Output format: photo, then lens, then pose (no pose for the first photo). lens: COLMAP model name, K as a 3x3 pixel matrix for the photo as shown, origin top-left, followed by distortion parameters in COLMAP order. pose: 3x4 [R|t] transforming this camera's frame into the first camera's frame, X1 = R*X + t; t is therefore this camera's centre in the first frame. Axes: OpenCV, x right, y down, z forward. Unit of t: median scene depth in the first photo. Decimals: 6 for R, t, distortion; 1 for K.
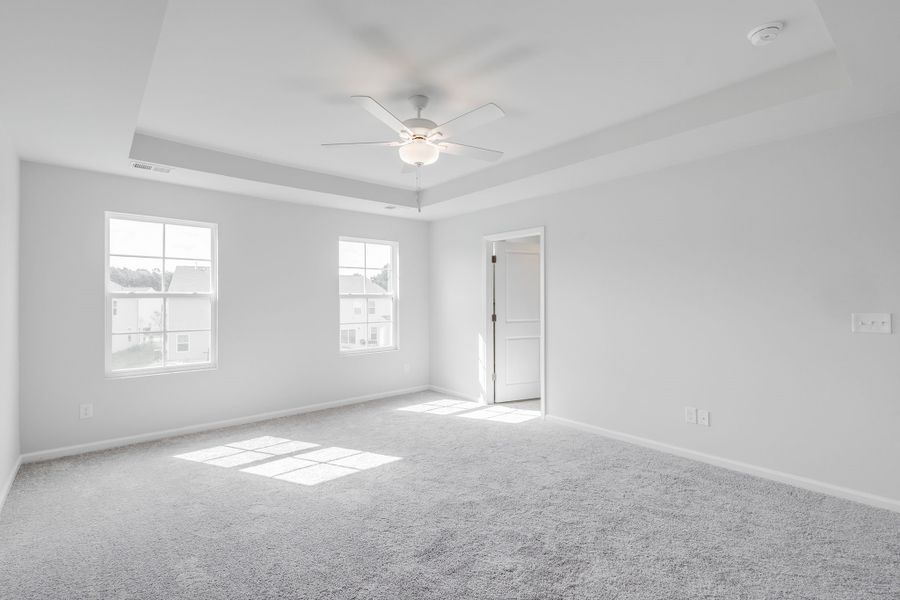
lens RADIAL K [[417.0, 0, 451.6], [0, 417.0, 297.2], [0, 0, 1]] dist [0.004468, -0.000364]
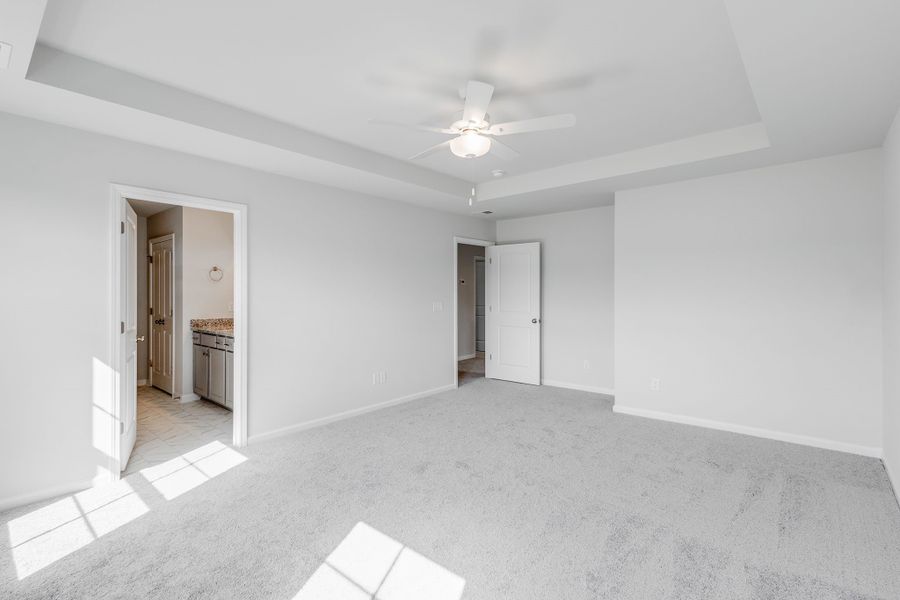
lens RADIAL K [[417.0, 0, 451.6], [0, 417.0, 297.2], [0, 0, 1]] dist [0.004468, -0.000364]
pose [[-0.130730, -0.002140, 0.991416, -0.676741], [-0.008401, 0.999964, 0.001051, 0.003021], [-0.991382, -0.008191, -0.130743, 0.764247]]
